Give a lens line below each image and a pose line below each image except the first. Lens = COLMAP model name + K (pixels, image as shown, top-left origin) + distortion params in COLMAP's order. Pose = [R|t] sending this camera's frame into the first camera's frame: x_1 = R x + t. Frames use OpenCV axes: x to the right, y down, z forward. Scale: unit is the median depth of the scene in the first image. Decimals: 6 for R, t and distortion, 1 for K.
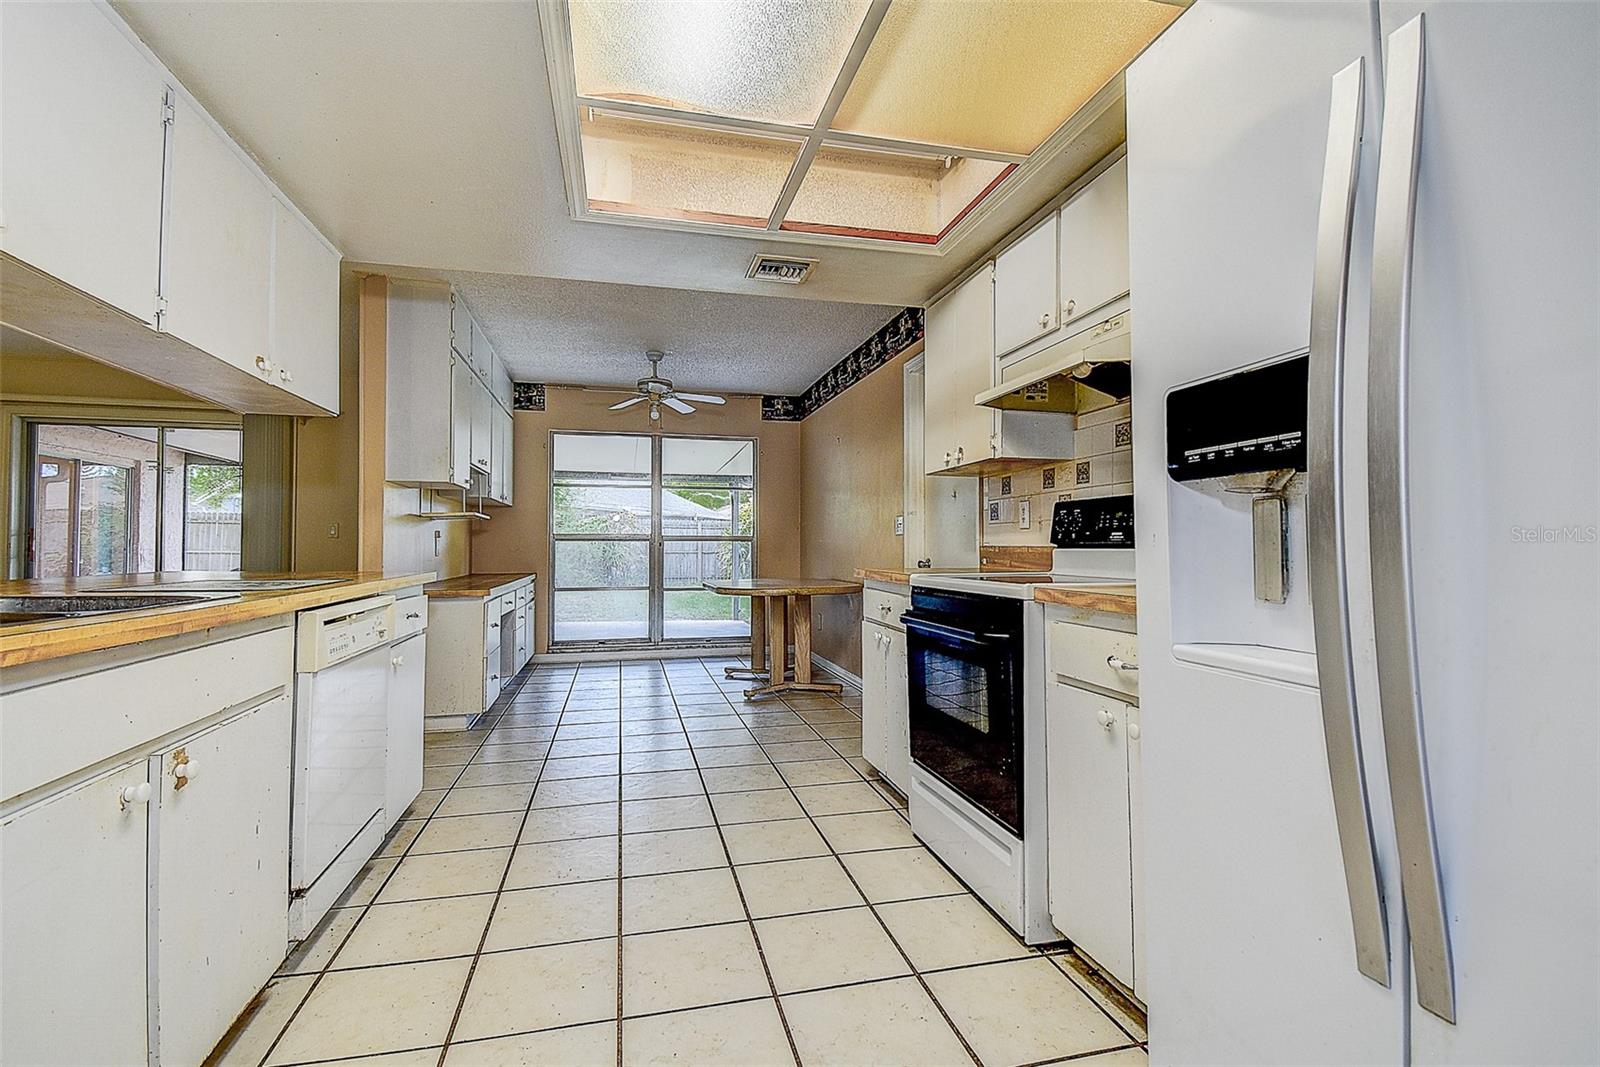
lens RADIAL K [[733.6, 0, 802.1], [0, 733.6, 533.9], [0, 0, 1]] dist [0.036163, -0.029033]
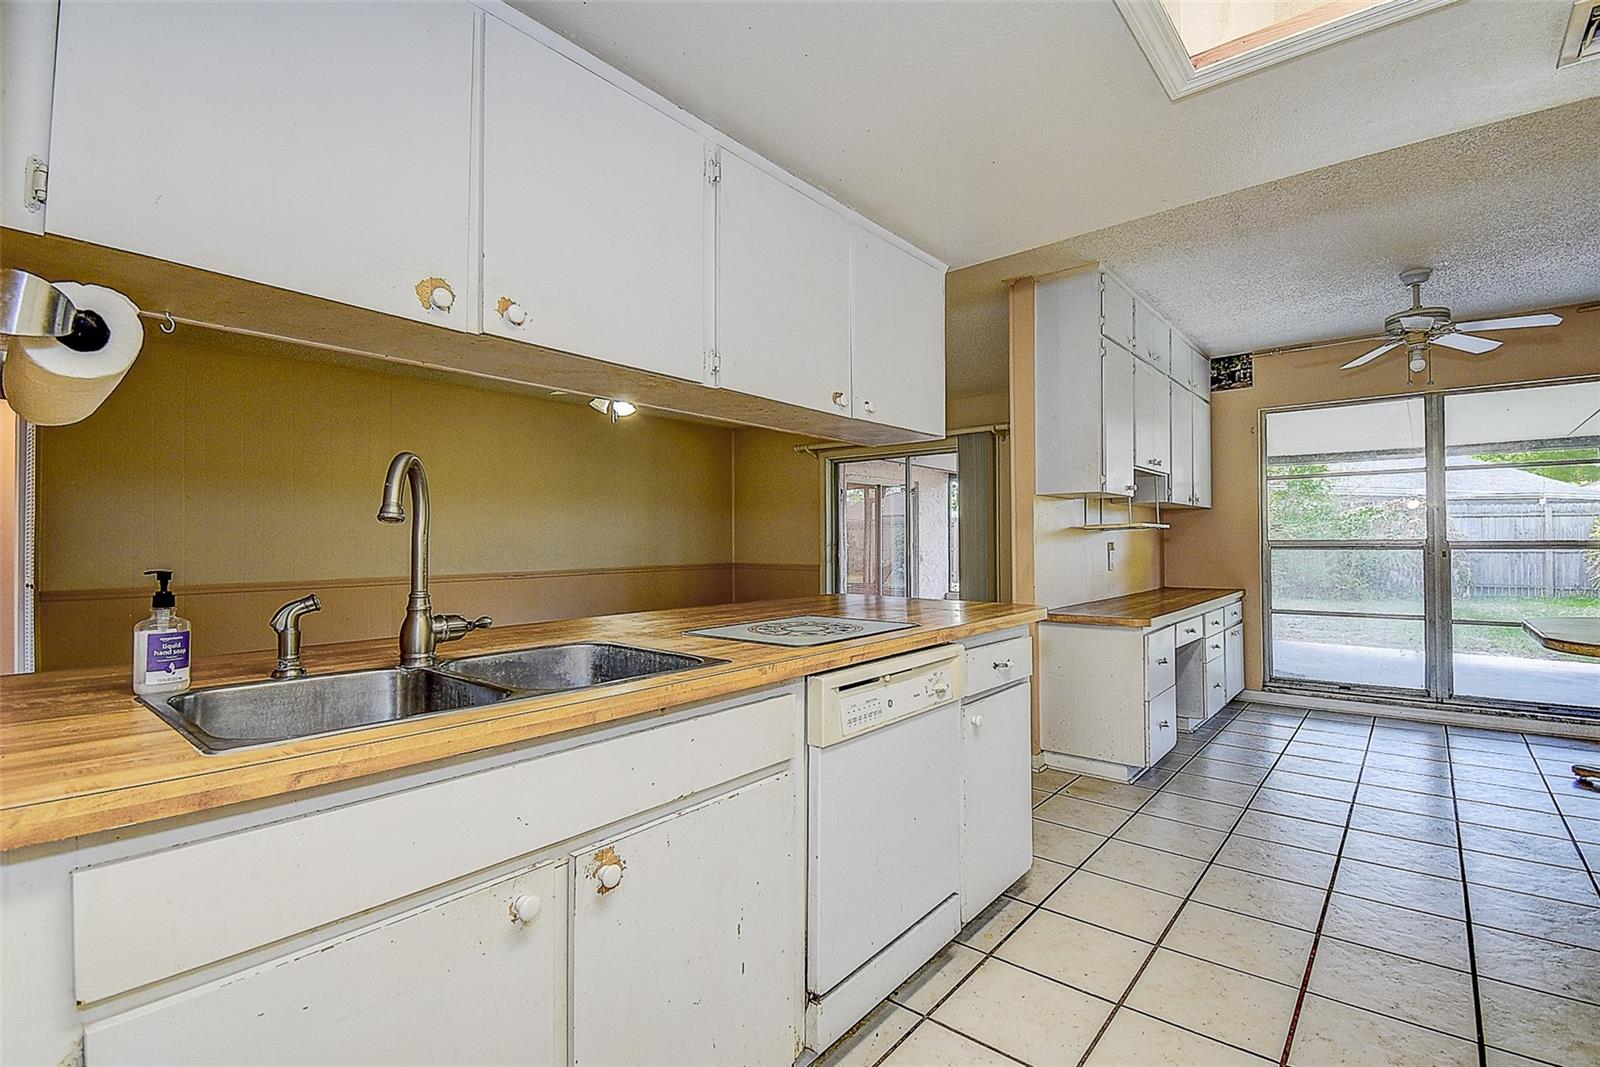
lens RADIAL K [[733.6, 0, 802.1], [0, 733.6, 533.9], [0, 0, 1]] dist [0.036163, -0.029033]
pose [[0.590954, -0.013971, -0.806585, 0.009261], [0.022184, 0.999753, -0.001063, -0.020386], [0.806400, -0.017265, 0.591118, 0.151896]]
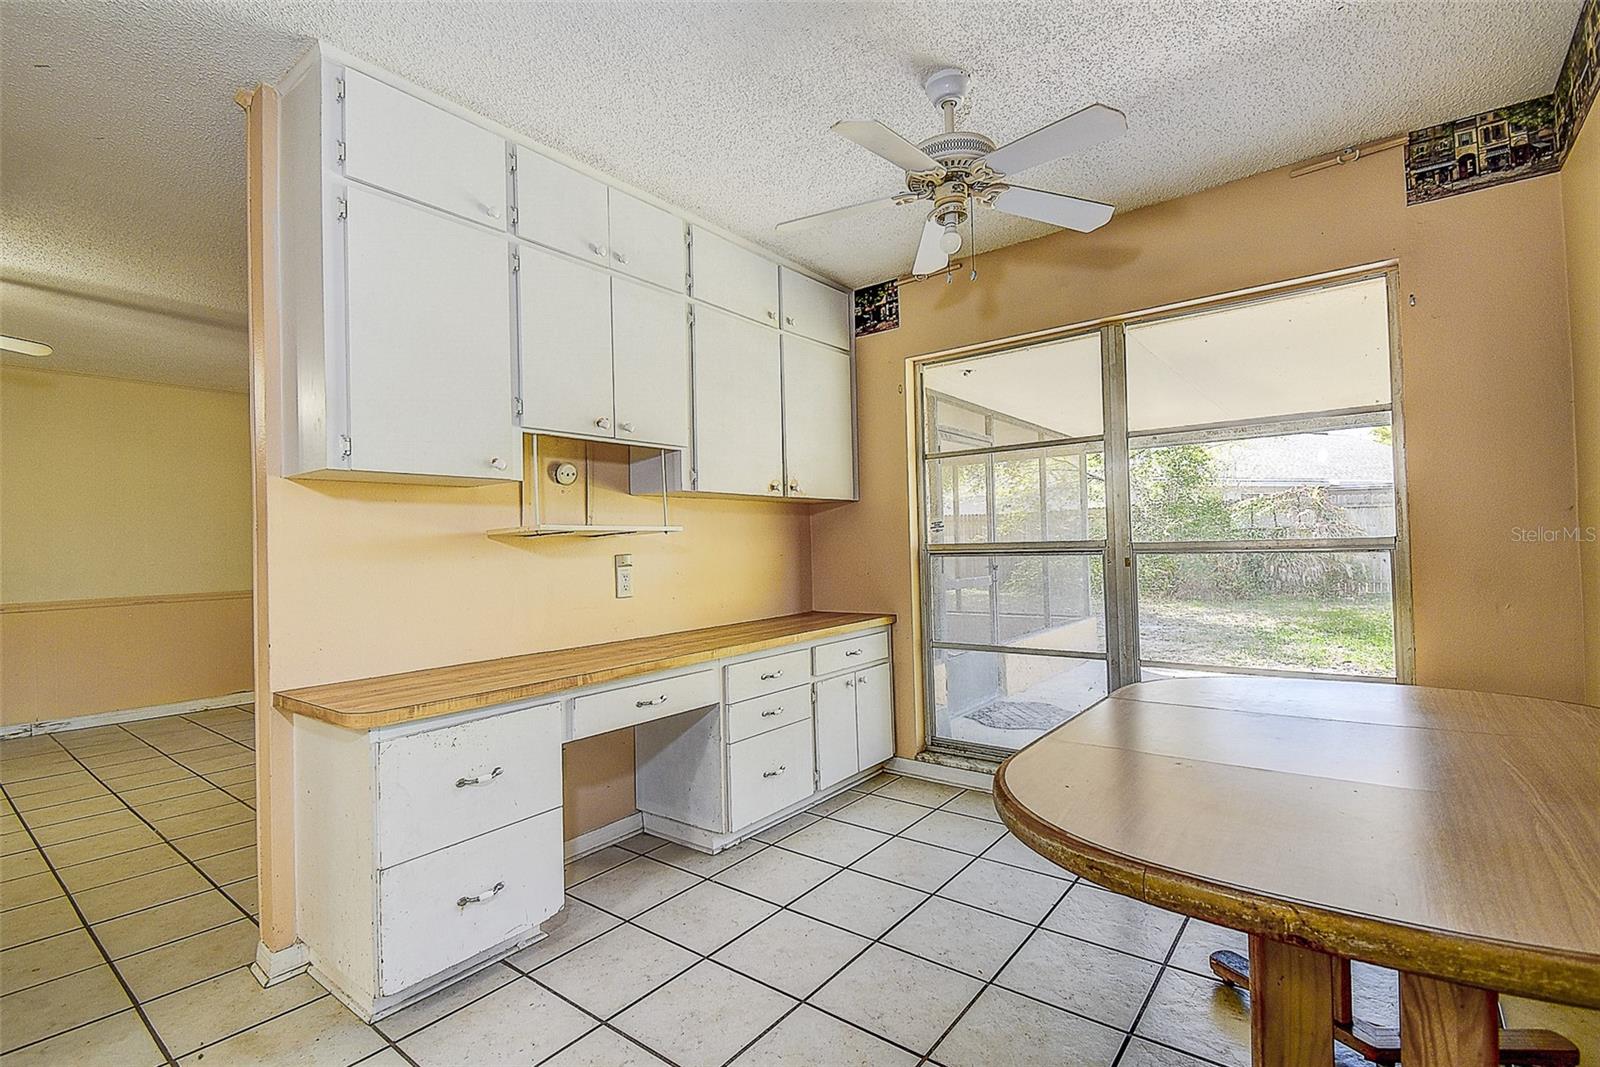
lens RADIAL K [[733.6, 0, 802.1], [0, 733.6, 533.9], [0, 0, 1]] dist [0.036163, -0.029033]
pose [[0.620957, -0.026495, -0.783396, 0.049708], [0.040357, 0.999184, -0.001803, -0.012437], [0.782805, -0.030496, 0.621520, 0.689960]]
